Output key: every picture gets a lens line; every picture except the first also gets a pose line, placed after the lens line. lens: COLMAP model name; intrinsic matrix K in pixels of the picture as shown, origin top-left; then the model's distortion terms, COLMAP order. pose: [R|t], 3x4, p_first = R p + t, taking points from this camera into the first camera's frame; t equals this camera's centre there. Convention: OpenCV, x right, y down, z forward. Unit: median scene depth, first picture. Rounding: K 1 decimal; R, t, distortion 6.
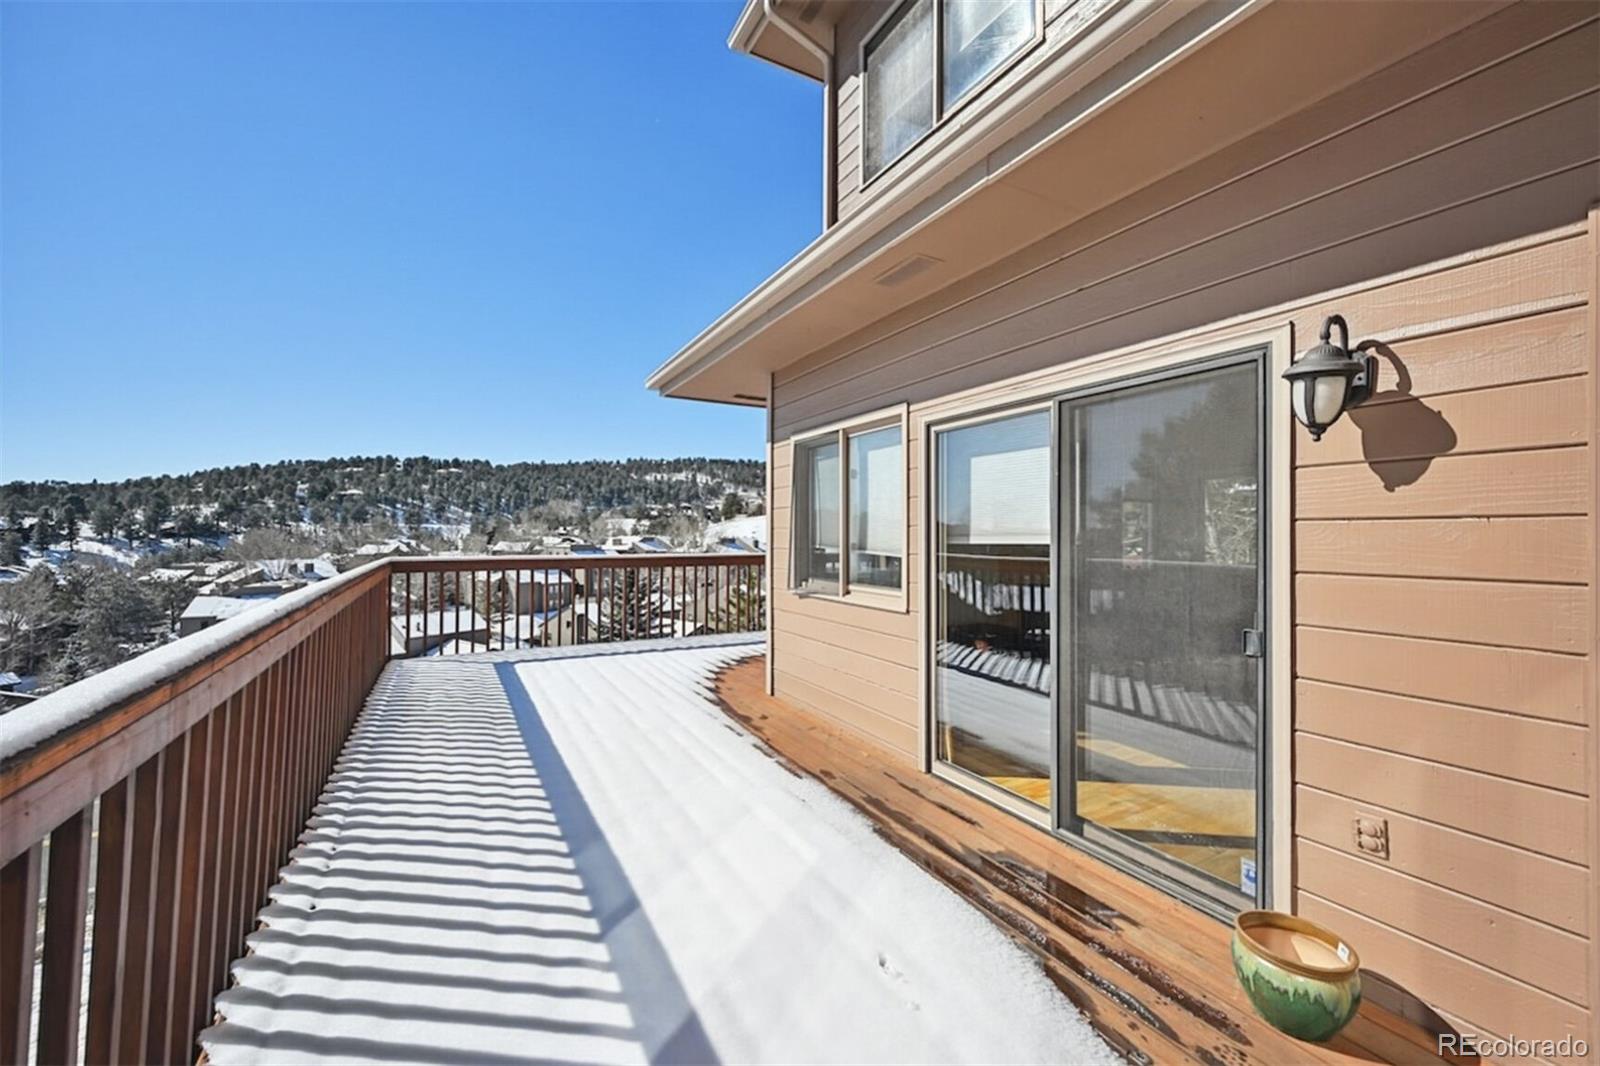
lens RADIAL K [[630.5, 0, 800.0], [0, 630.5, 533.0], [0, 0, 1]] dist [0.001495, 0.000048]
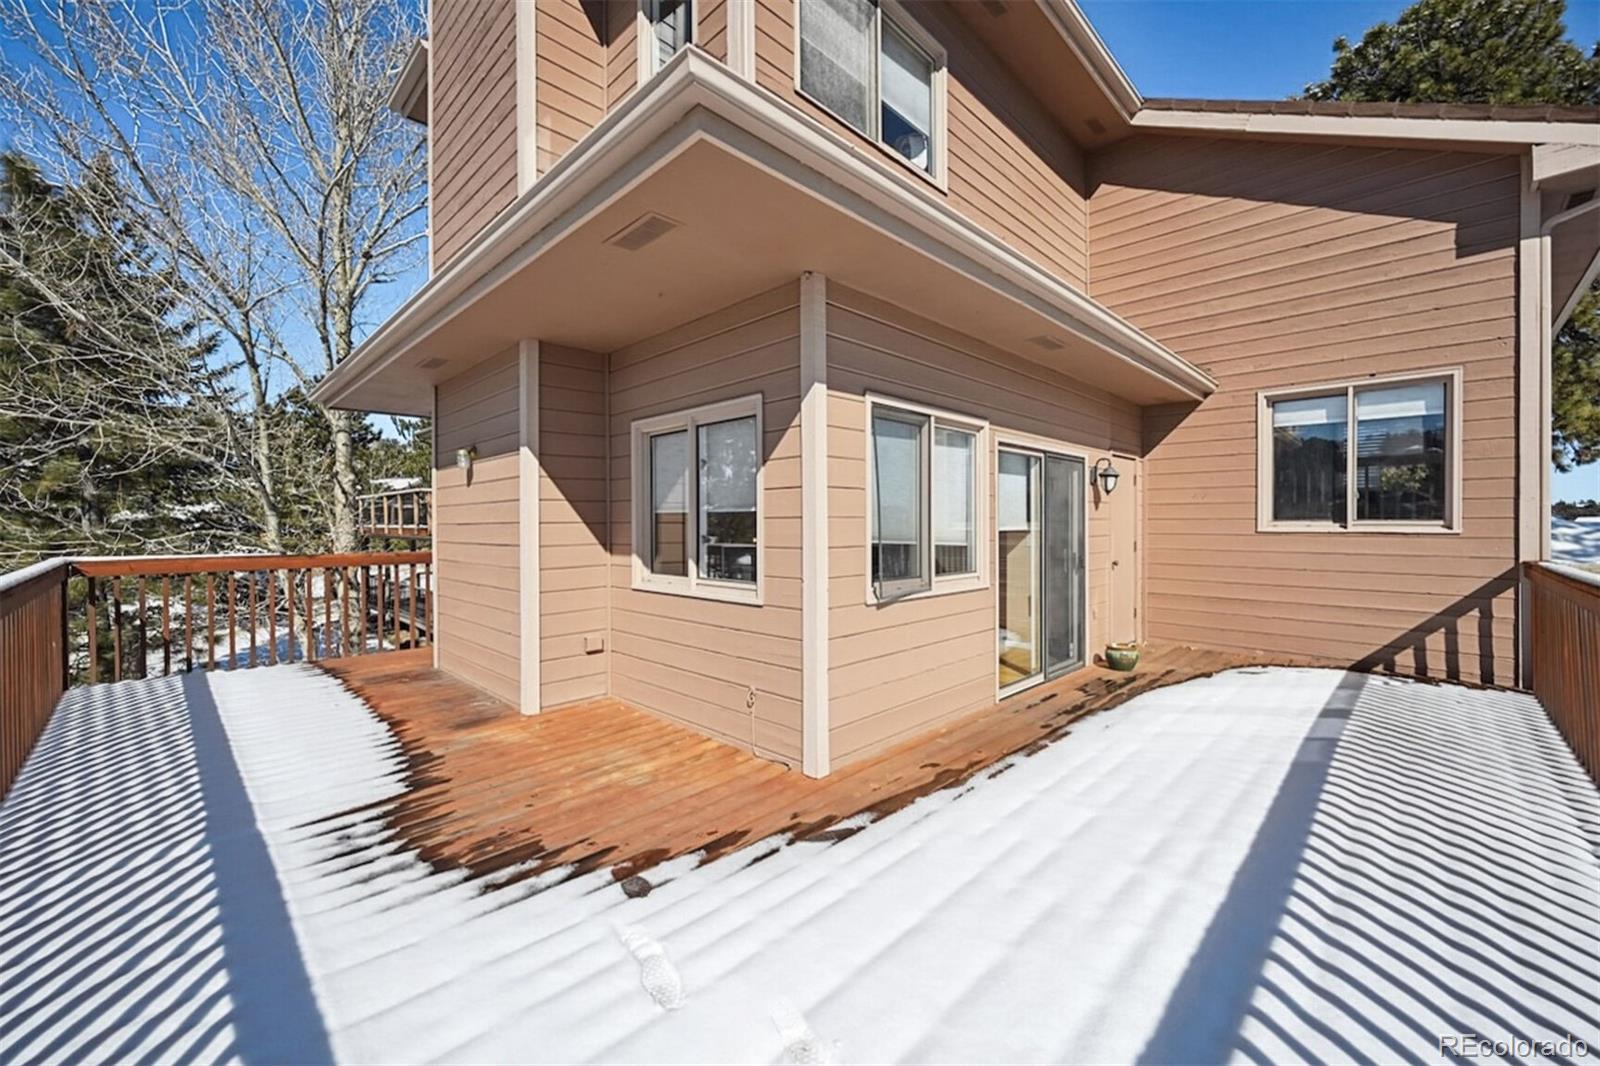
lens RADIAL K [[630.5, 0, 800.0], [0, 630.5, 533.0], [0, 0, 1]] dist [0.001495, 0.000048]
pose [[-0.278775, -0.006173, 0.960337, -0.925579], [0.008577, 0.999923, 0.008917, 0.003154], [-0.960318, 0.010723, -0.278701, 1.697743]]
